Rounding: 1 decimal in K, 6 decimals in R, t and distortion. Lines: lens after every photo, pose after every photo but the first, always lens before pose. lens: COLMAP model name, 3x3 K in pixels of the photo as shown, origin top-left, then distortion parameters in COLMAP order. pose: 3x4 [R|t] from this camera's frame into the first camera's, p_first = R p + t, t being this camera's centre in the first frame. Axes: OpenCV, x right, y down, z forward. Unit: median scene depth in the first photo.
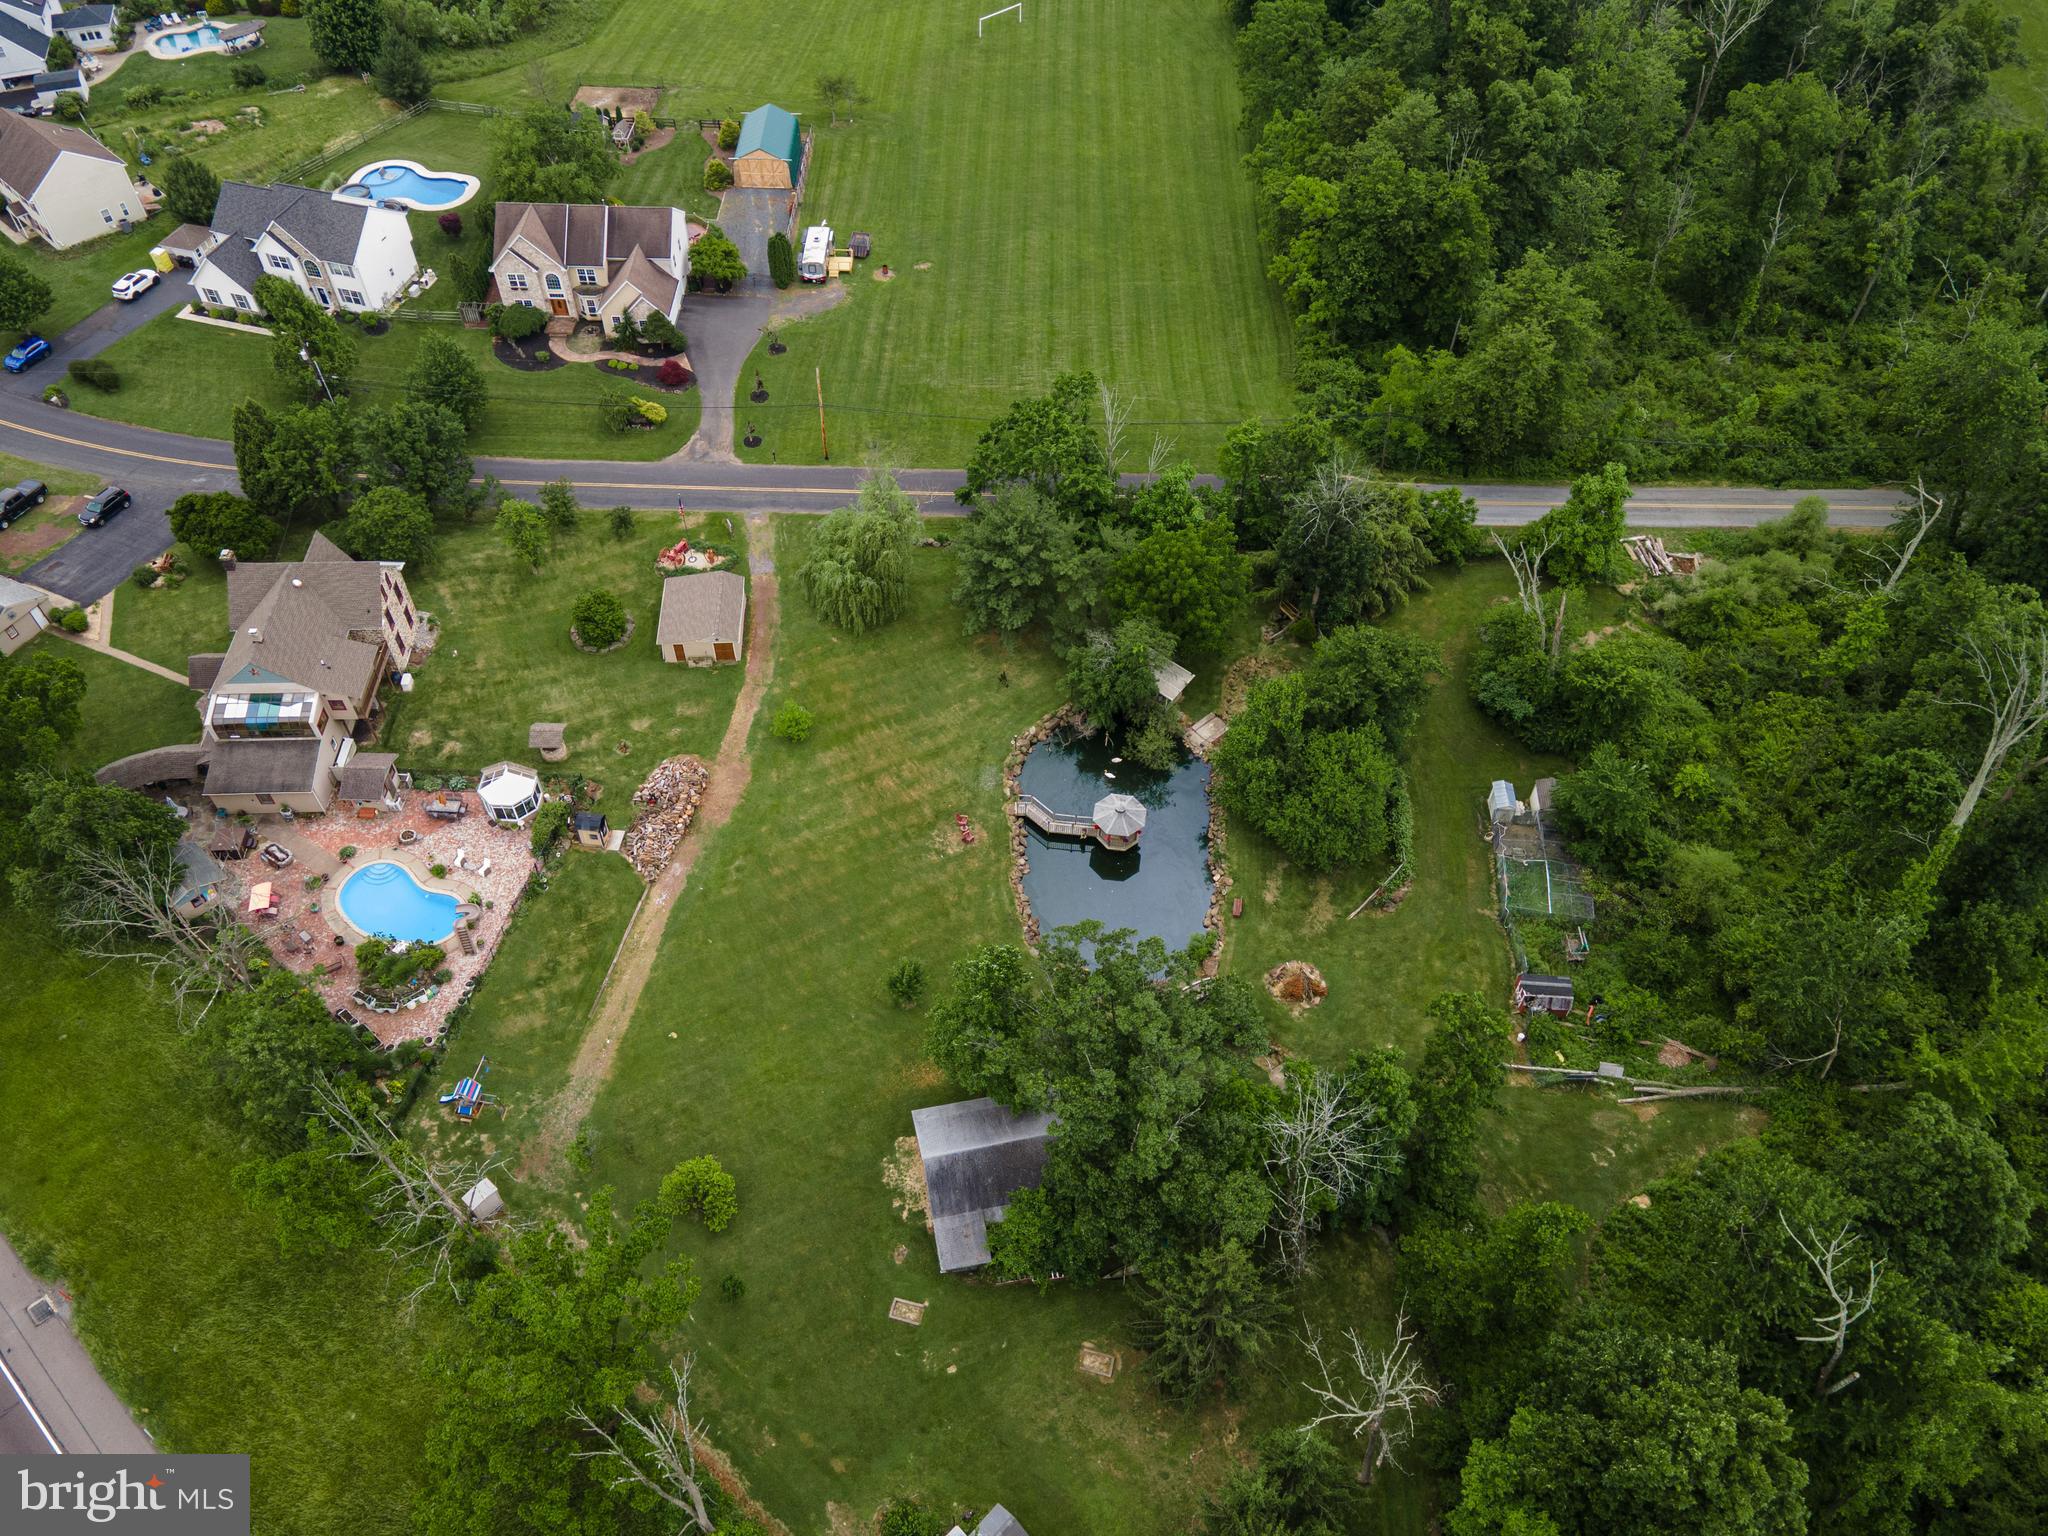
lens RADIAL K [[1499.3, 0, 999.5], [0, 1499.3, 763.3], [0, 0, 1]] dist [0.030266, 0.052897]
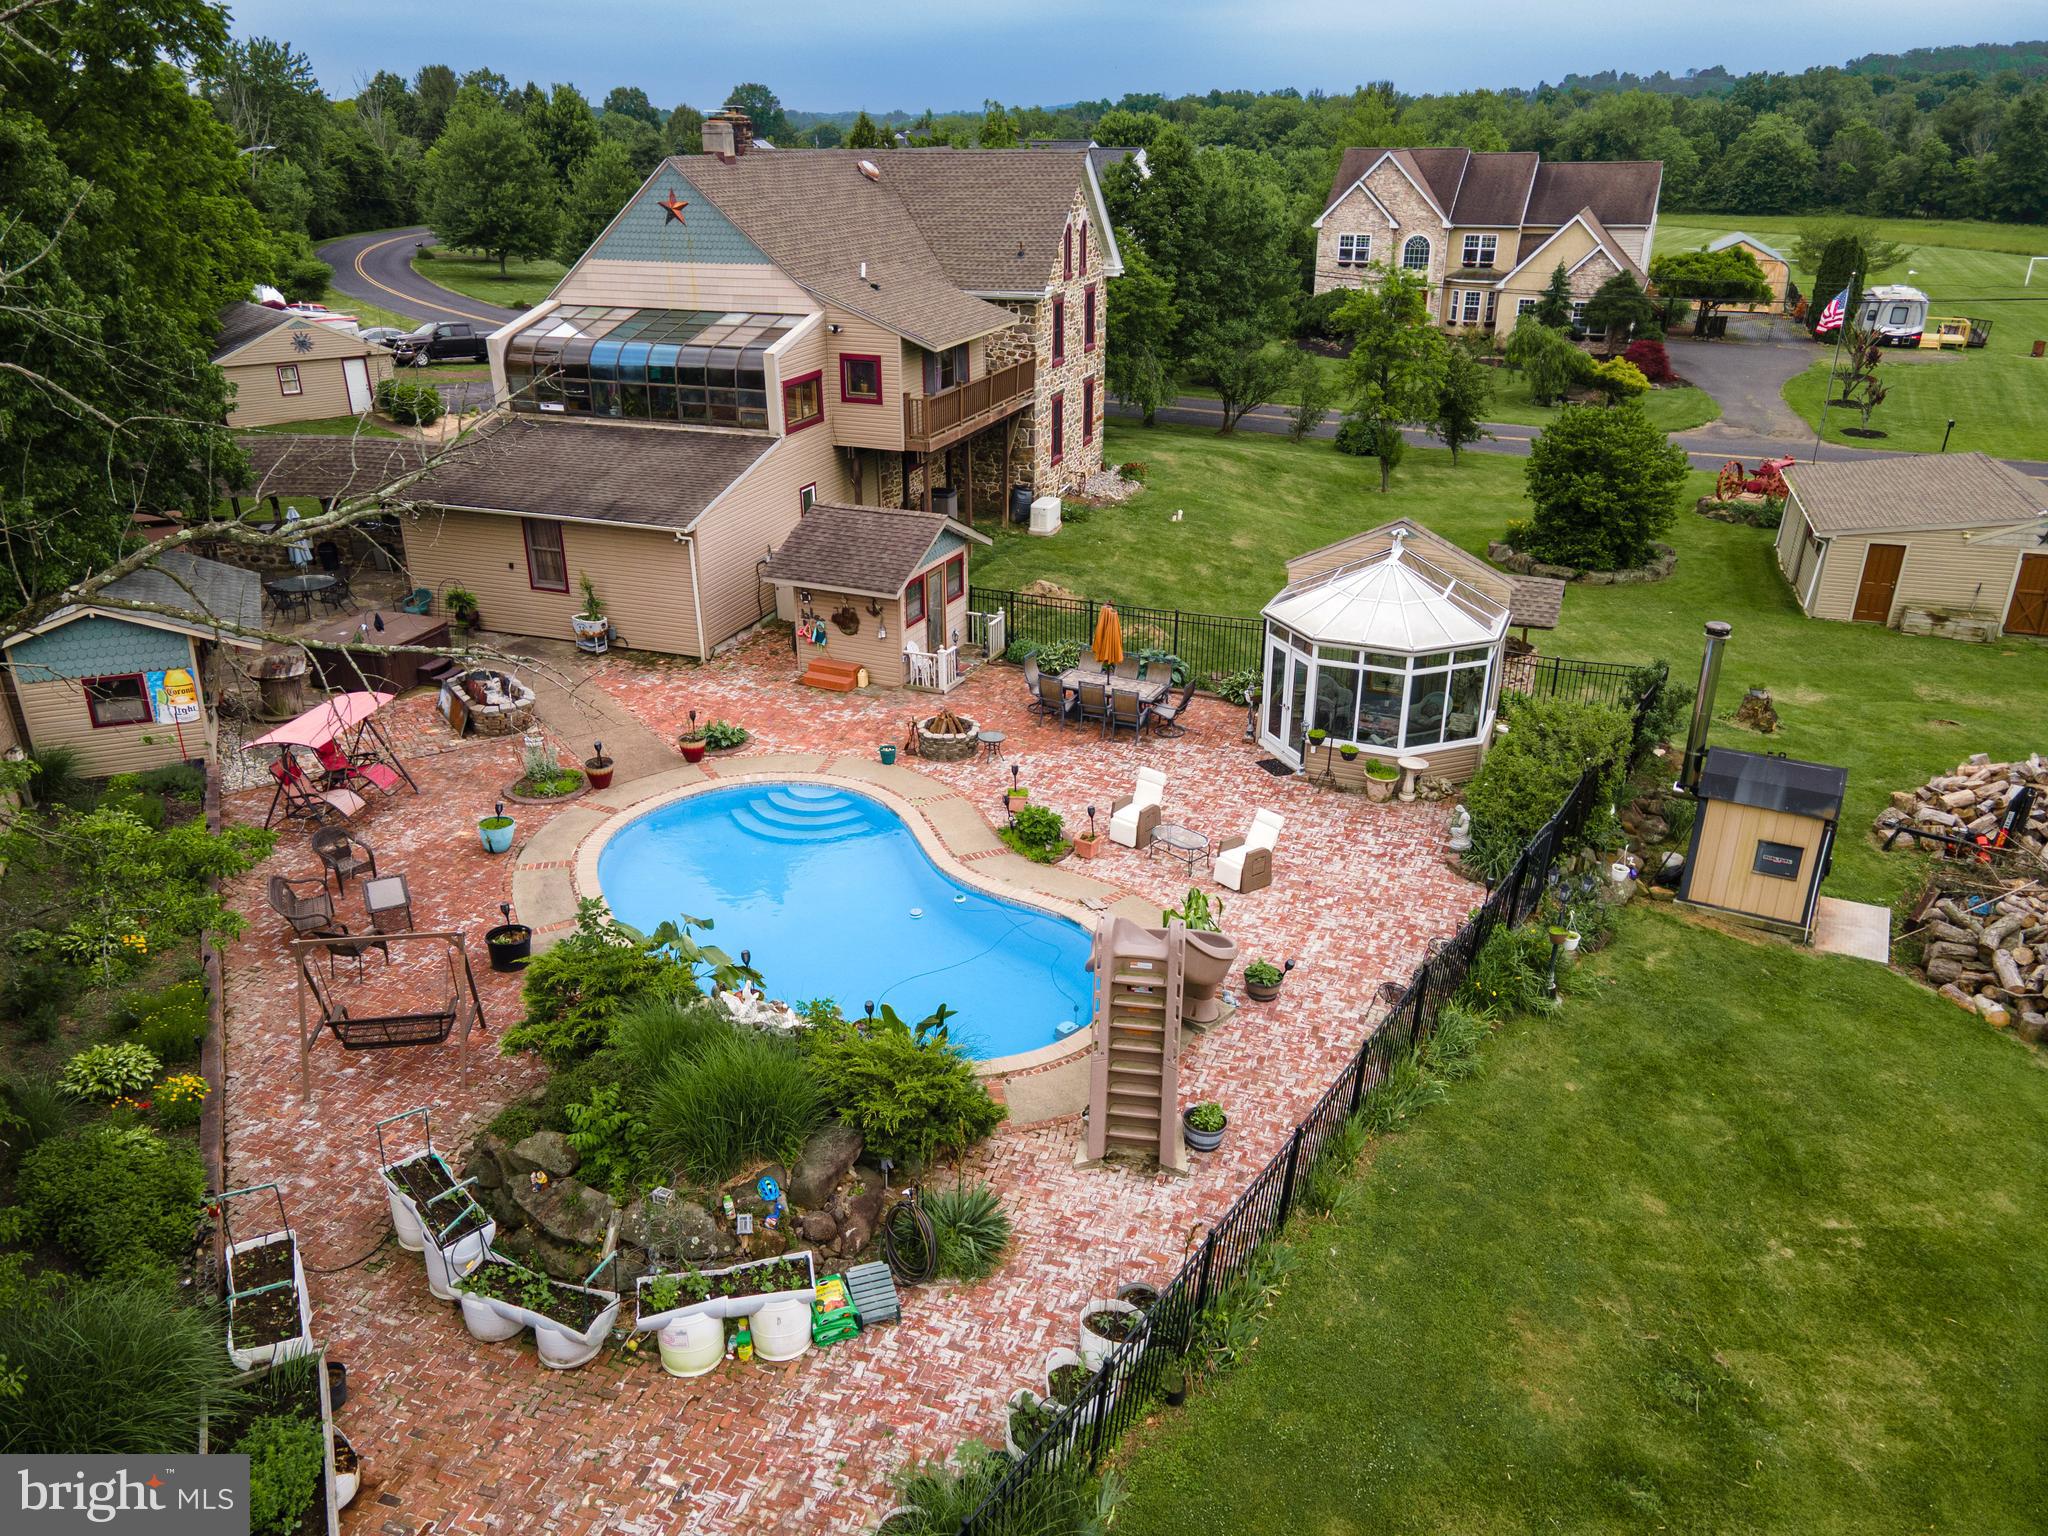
lens RADIAL K [[1494.9, 0, 1002.8], [0, 1494.9, 765.5], [0, 0, 1]] dist [0.022080, 0.039752]
pose [[0.925184, 0.146256, -0.350205, -0.280386], [-0.285561, 0.876069, -0.388533, 0.137924], [0.249978, 0.459470, 0.852290, 0.750750]]
